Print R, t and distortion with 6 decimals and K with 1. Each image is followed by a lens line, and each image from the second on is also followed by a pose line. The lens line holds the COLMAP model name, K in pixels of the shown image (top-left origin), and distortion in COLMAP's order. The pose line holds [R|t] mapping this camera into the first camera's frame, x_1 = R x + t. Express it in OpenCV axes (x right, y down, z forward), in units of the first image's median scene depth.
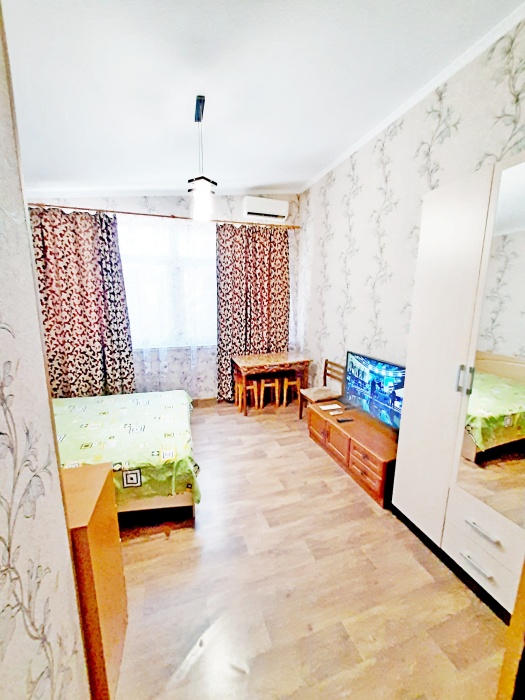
lens RADIAL K [[283.9, 0, 261.3], [0, 283.9, 352.7], [0, 0, 1]] dist [-0.007123, -0.000206]
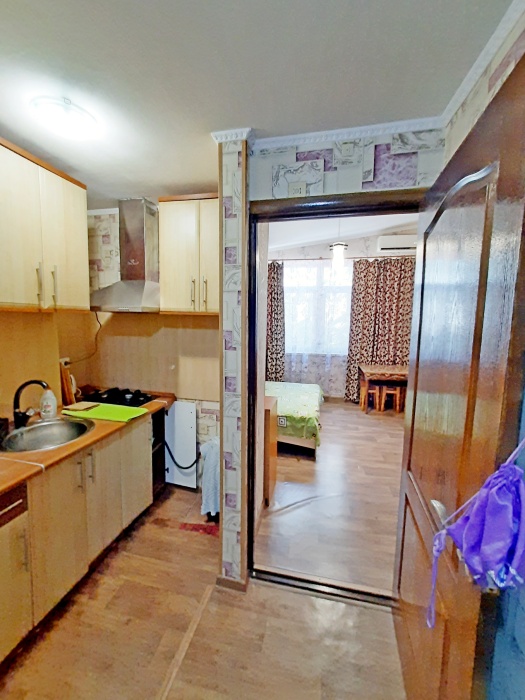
lens RADIAL K [[283.9, 0, 263.9], [0, 283.9, 352.9], [0, 0, 1]] dist [-0.007123, -0.000206]
pose [[0.884130, 0.063373, -0.462923, 0.126686], [-0.094001, 0.994627, -0.043370, 0.071200], [0.457687, 0.081860, 0.885337, -0.355285]]
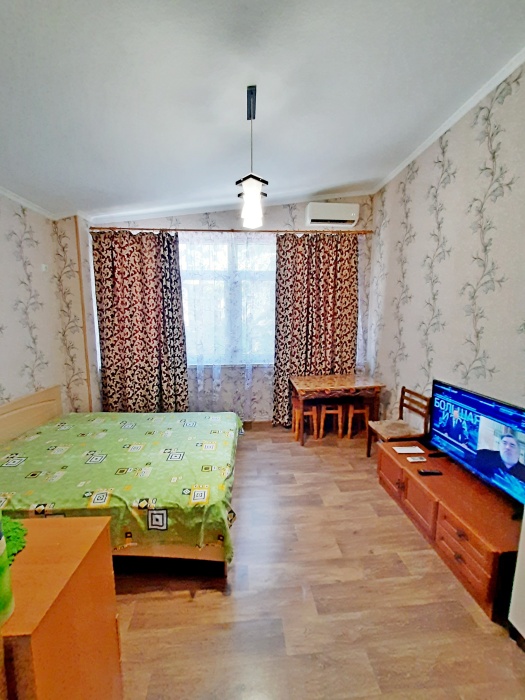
lens RADIAL K [[283.9, 0, 255.8], [0, 283.9, 352.7], [0, 0, 1]] dist [-0.007123, -0.000206]
pose [[0.966828, 0.025220, -0.254181, 0.027646], [-0.038134, 0.998213, -0.046006, -0.025053], [0.252566, 0.054173, 0.966062, 0.123023]]
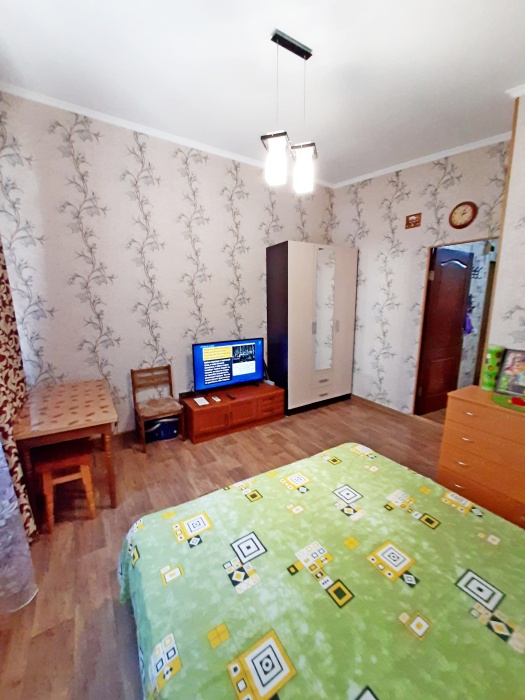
lens RADIAL K [[283.9, 0, 251.7], [0, 283.9, 352.1], [0, 0, 1]] dist [-0.007123, -0.000206]
pose [[-0.253563, -0.178543, 0.950699, -0.735698], [0.180068, 0.956928, 0.227739, -0.174453], [-0.950411, 0.228937, -0.210492, 0.998172]]
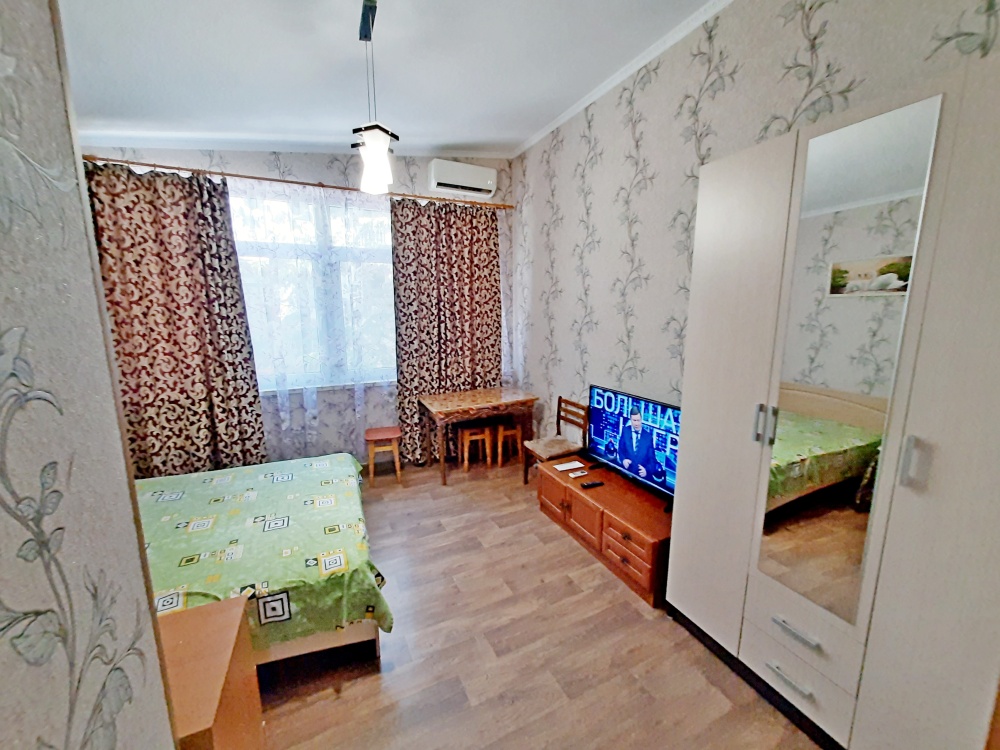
lens RADIAL K [[405.6, 0, 511.0], [0, 405.6, 382.3], [0, 0, 1]] dist [-0.007123, -0.000206]
pose [[0.989095, -0.032737, 0.143596, -0.034755], [0.033500, 0.999435, -0.002897, -0.016175], [-0.143420, 0.007676, 0.989632, 0.033026]]
